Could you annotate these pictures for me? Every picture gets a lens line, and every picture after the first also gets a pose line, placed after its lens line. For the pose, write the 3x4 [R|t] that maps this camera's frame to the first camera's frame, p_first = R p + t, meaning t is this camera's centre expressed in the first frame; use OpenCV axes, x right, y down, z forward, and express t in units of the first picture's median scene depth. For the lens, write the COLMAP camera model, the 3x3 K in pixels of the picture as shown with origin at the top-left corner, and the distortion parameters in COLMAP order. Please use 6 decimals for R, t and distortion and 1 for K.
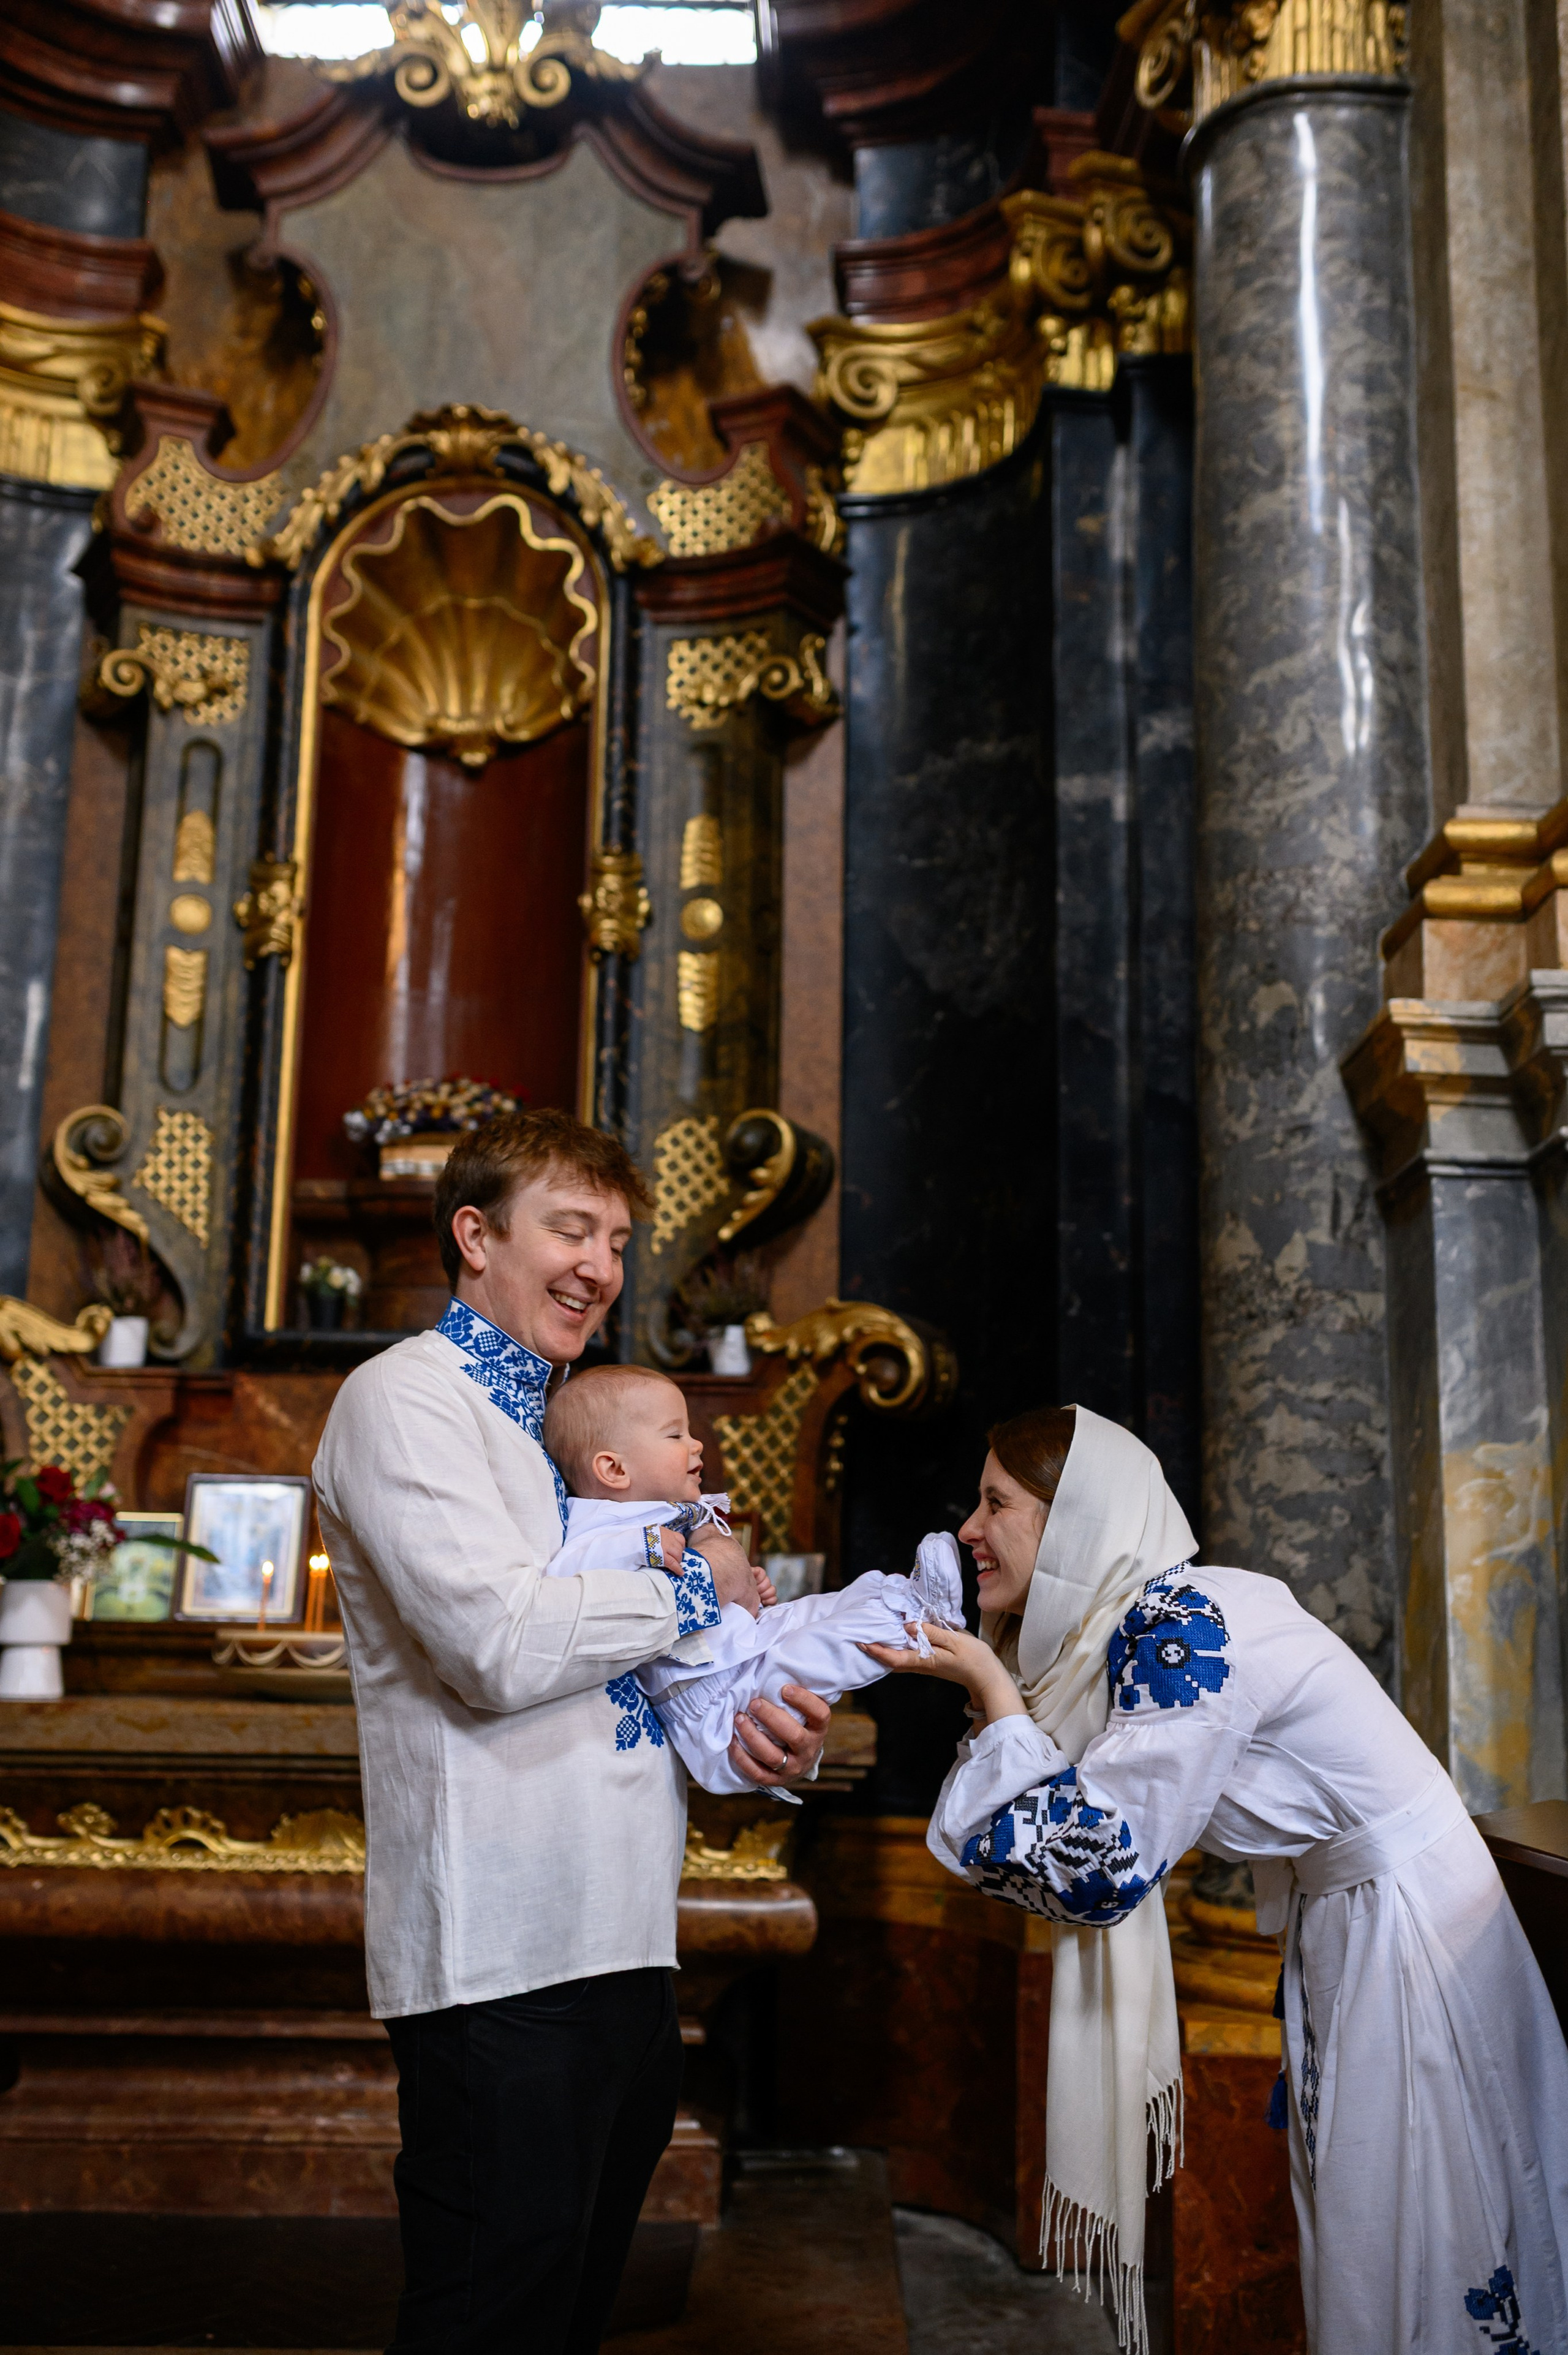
lens RADIAL K [[2240.1, 0, 792.7], [0, 2240.1, 1160.0], [0, 0, 1]] dist [-0.015933, 0.082293]
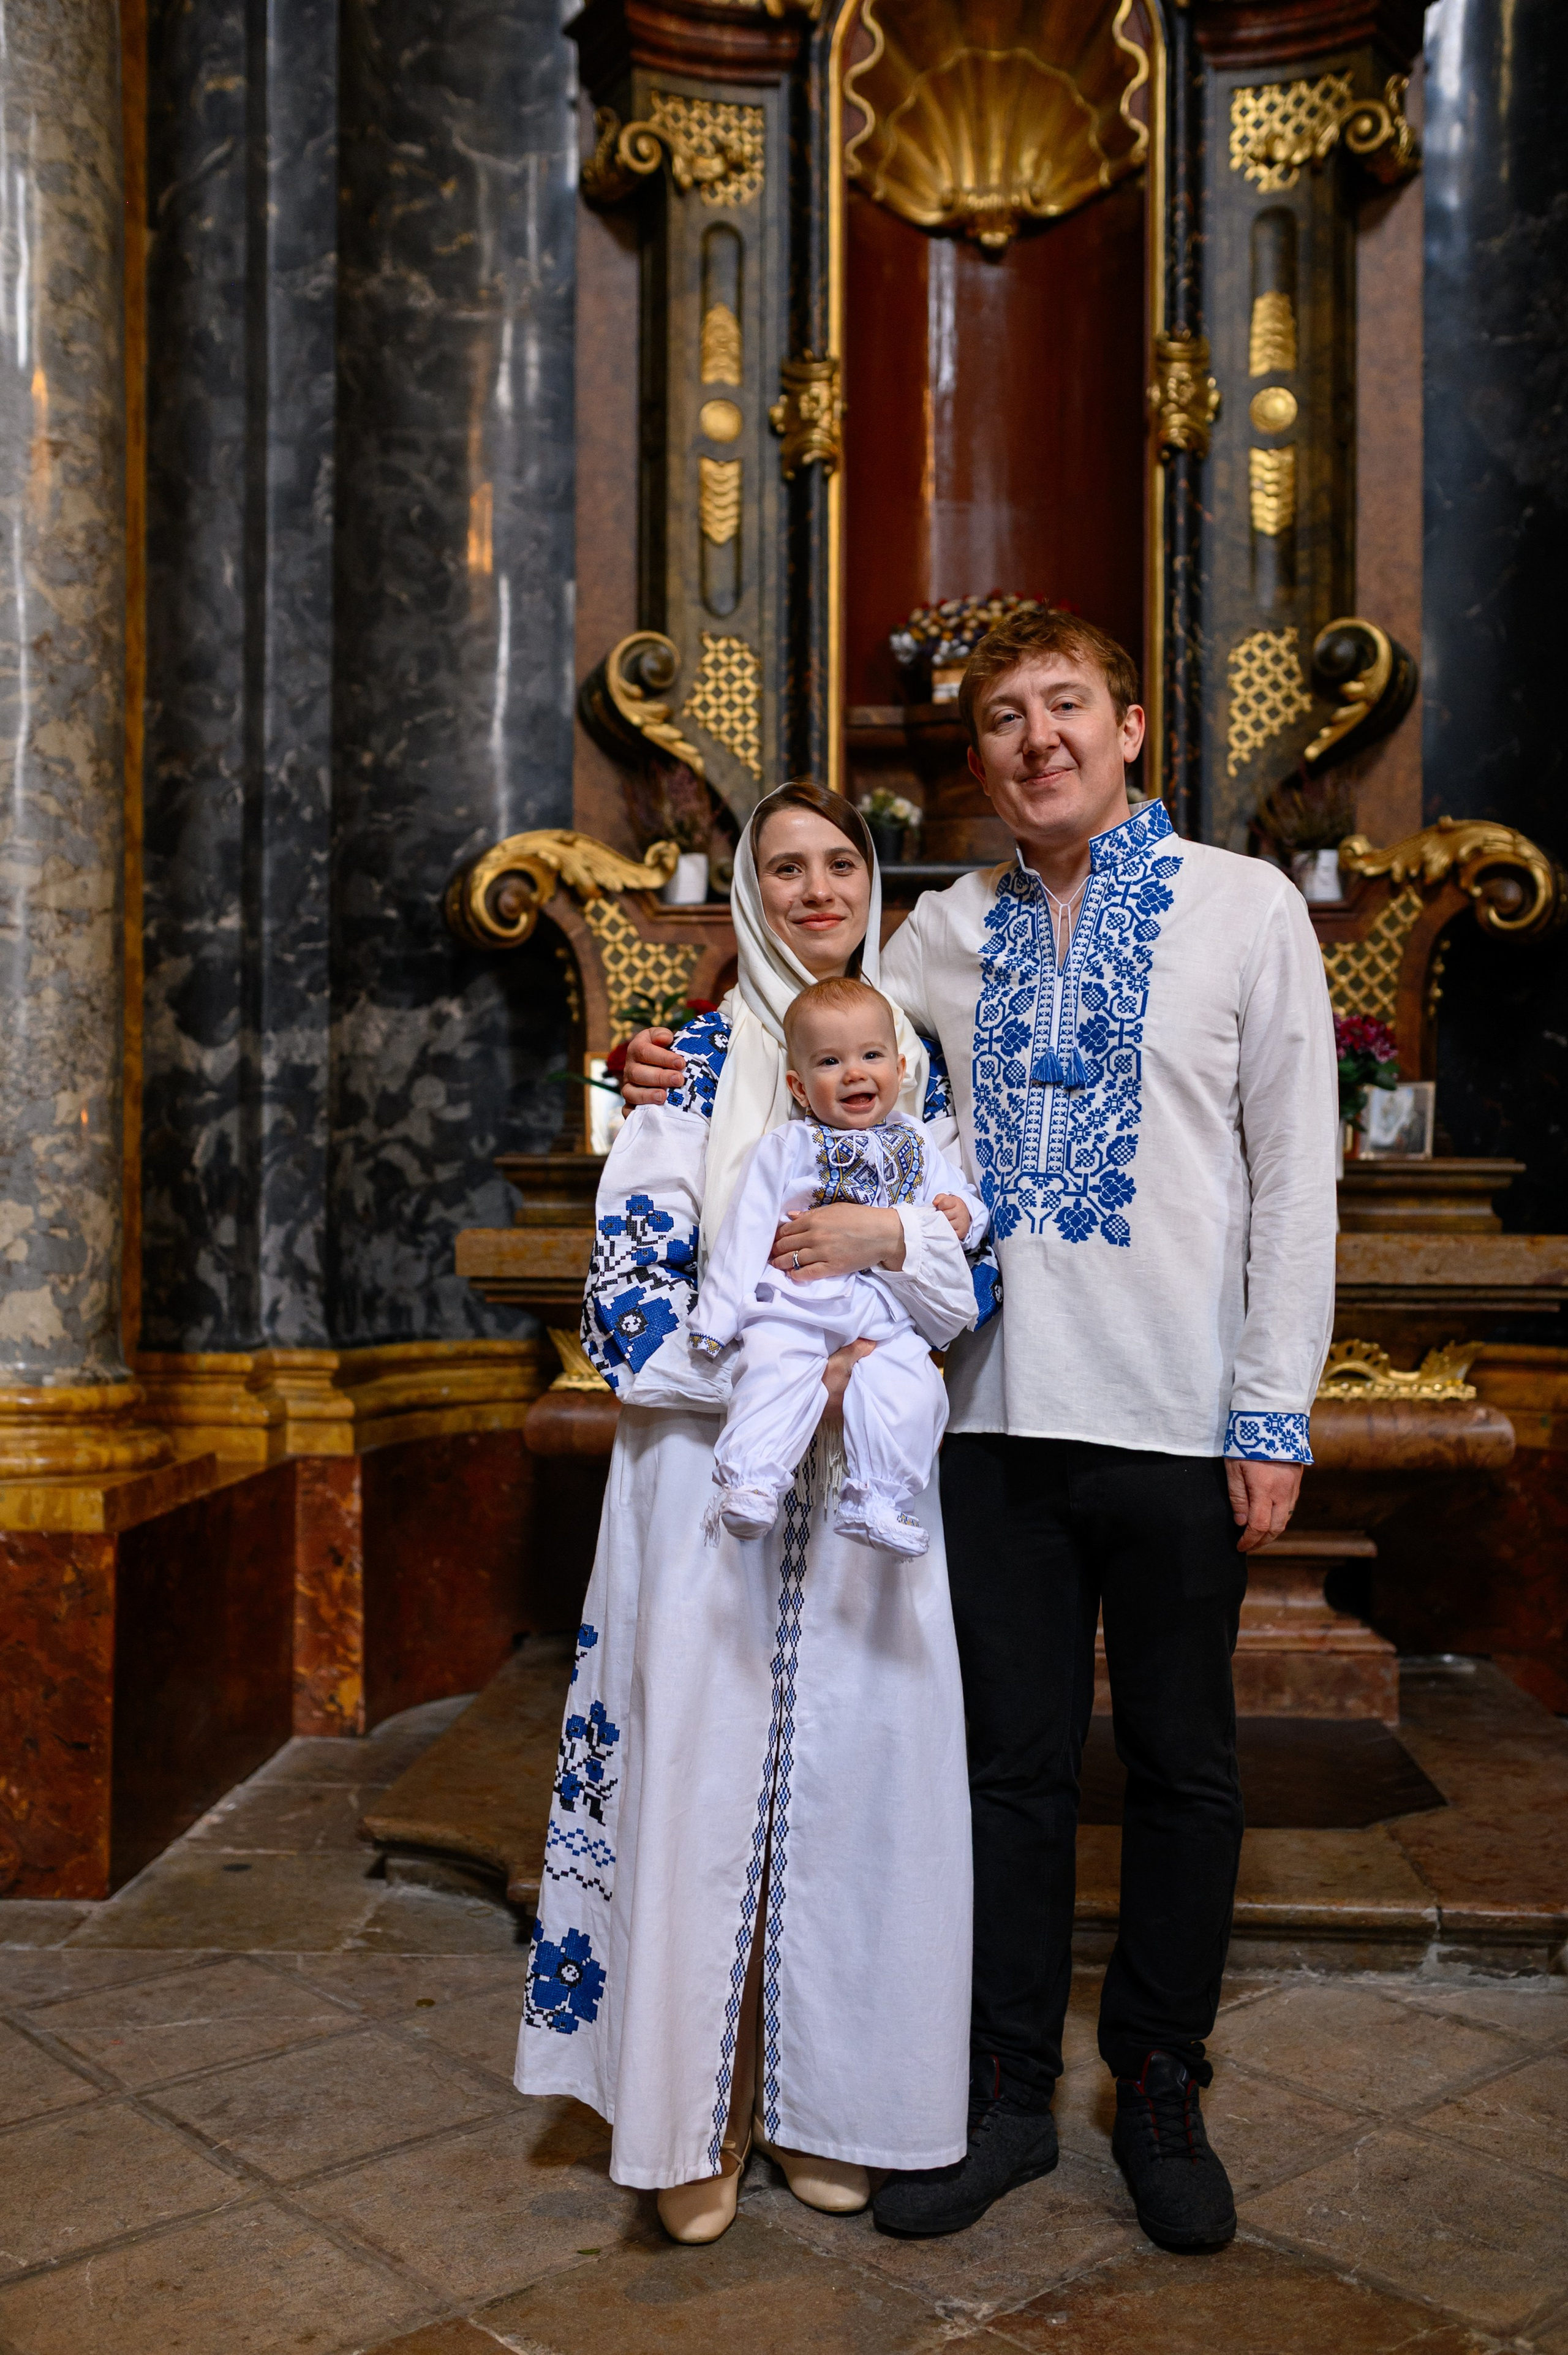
lens RADIAL K [[2240.1, 0, 792.7], [0, 2240.1, 1160.0], [0, 0, 1]] dist [-0.015933, 0.082293]
pose [[0.998791, -0.012735, -0.047471, -0.203252], [0.021424, 0.982069, 0.187298, 0.019526], [0.044235, -0.188089, 0.981155, 0.024944]]
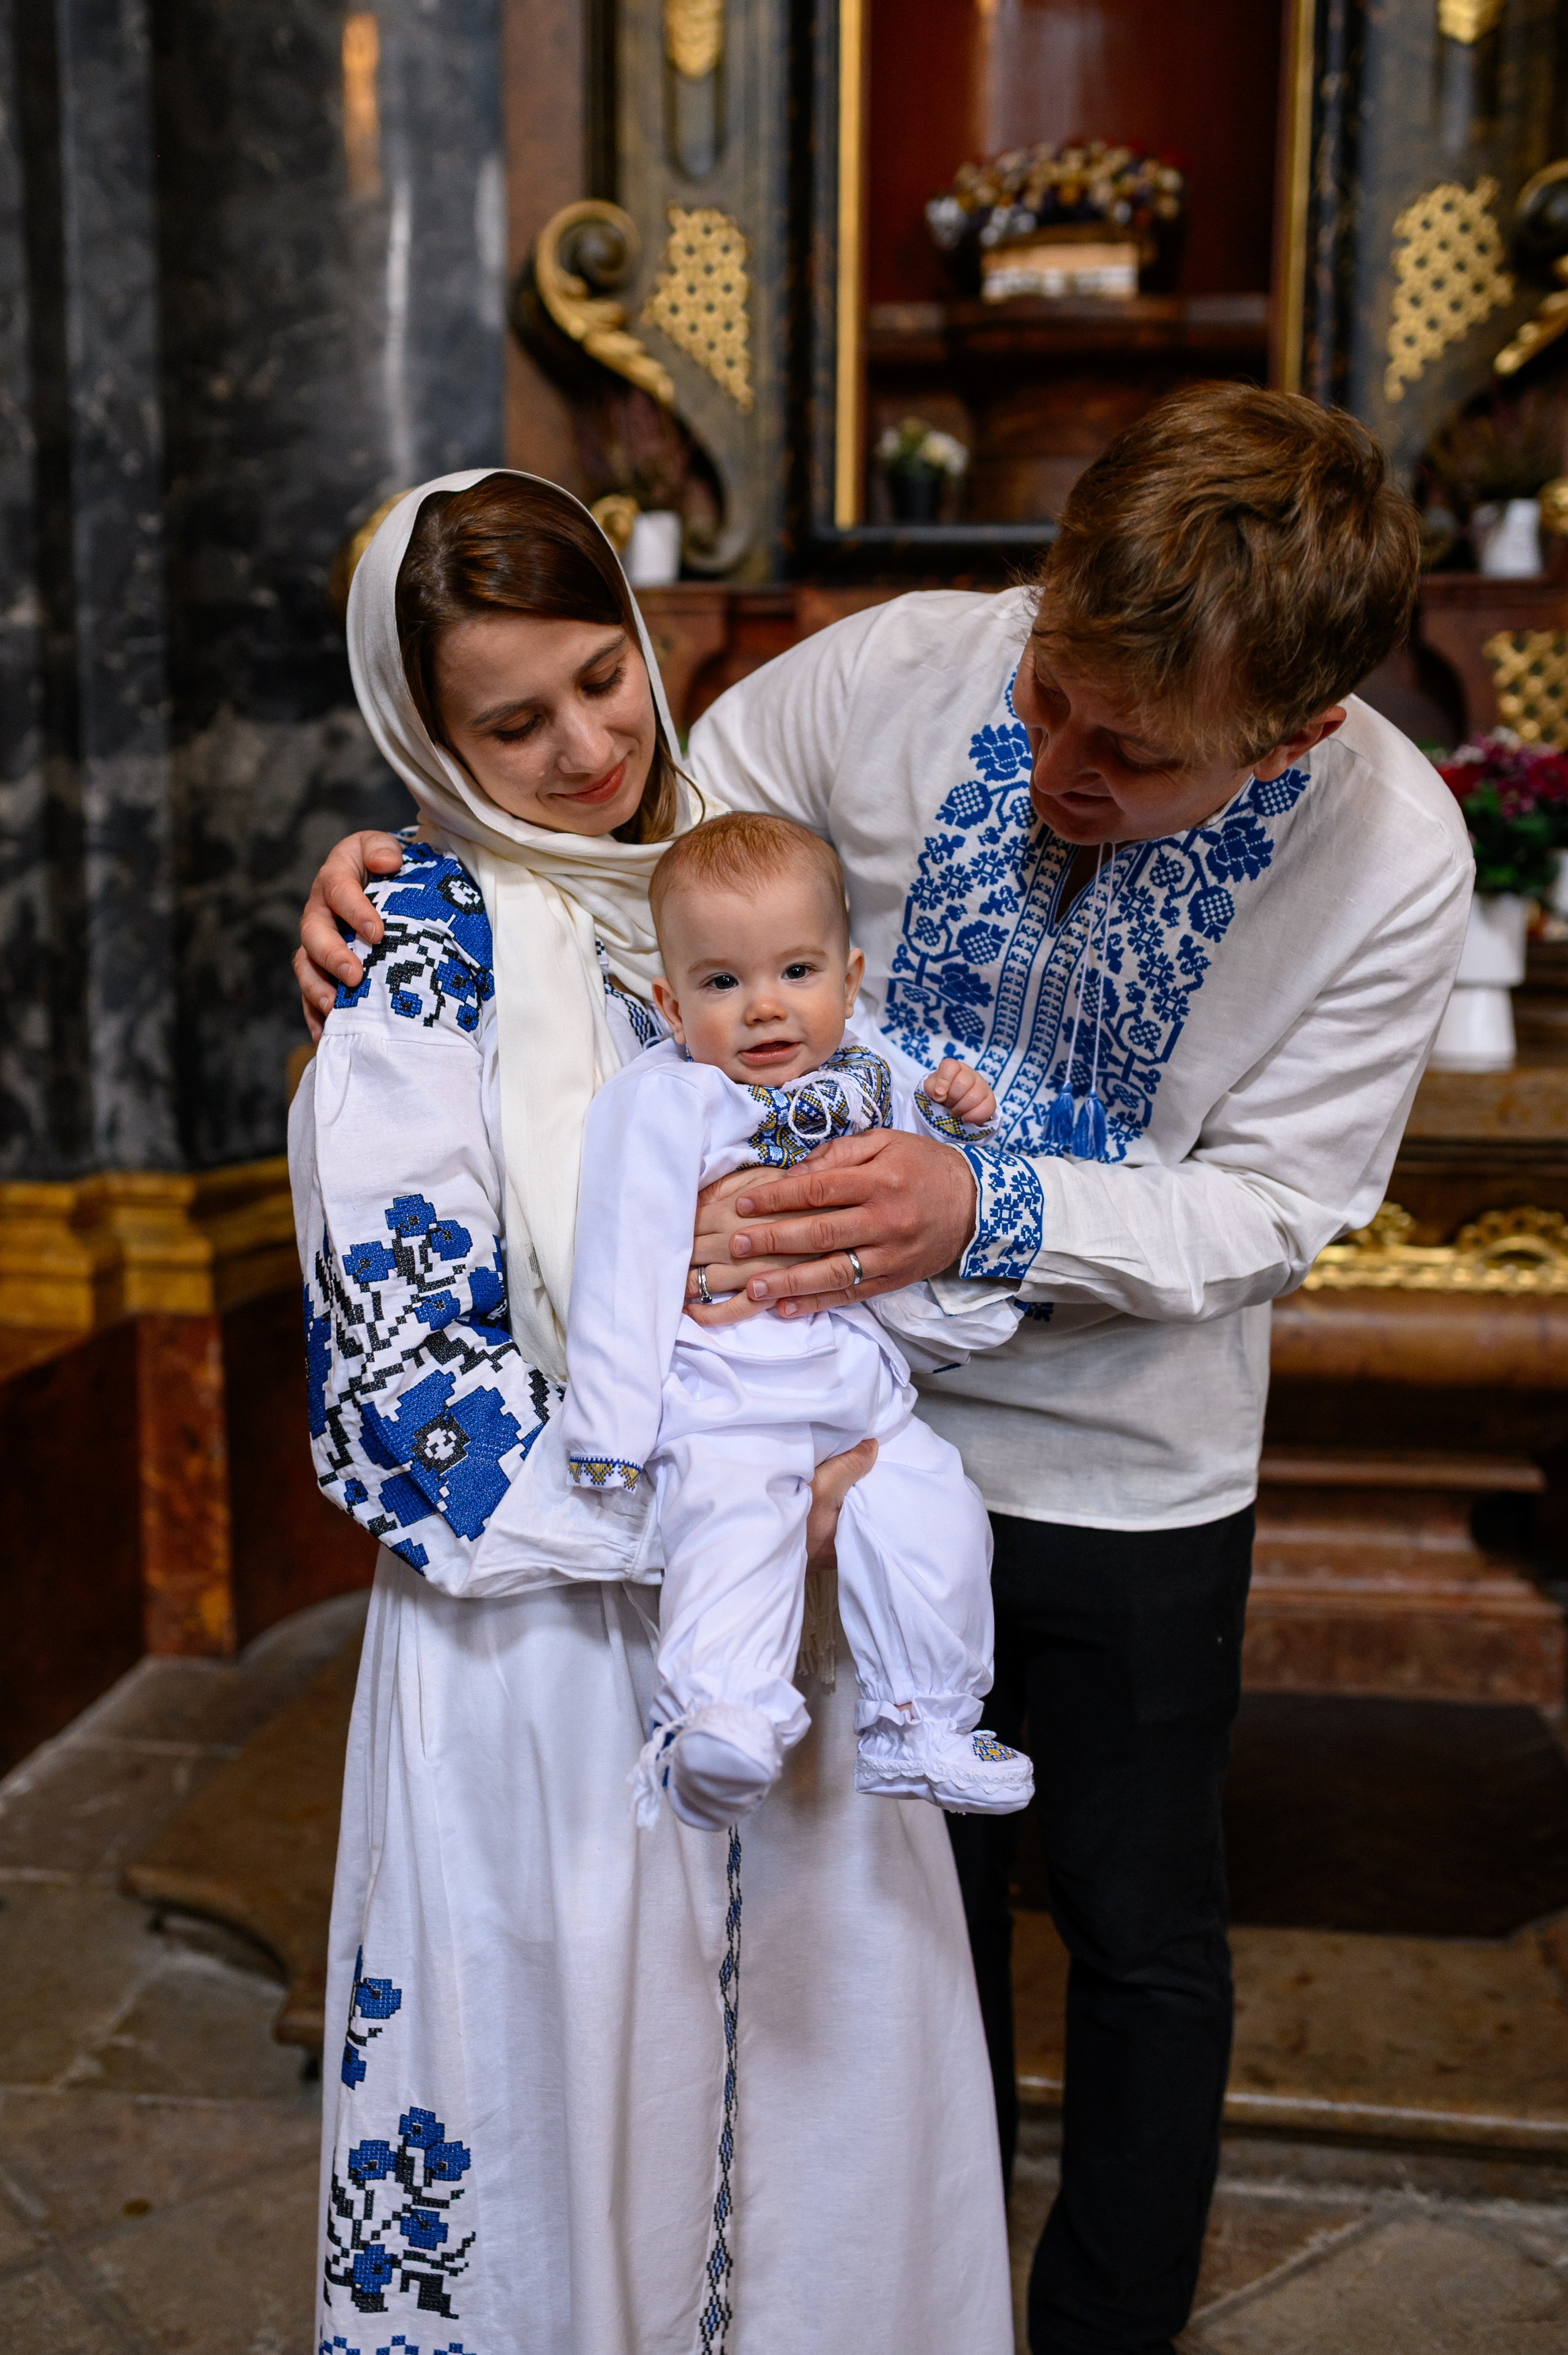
lens RADIAL K [[2276.9, 0, 778.2], [0, 2276.9, 1157.3], [0, 0, 1]] dist [-0.027427, 0.095988]
pose [[0.992721, 0.006688, -0.120250, -0.162760], [0.033170, 0.944659, 0.326373, 0.027597], [0.115778, -0.327986, 0.937561, 0.239424]]
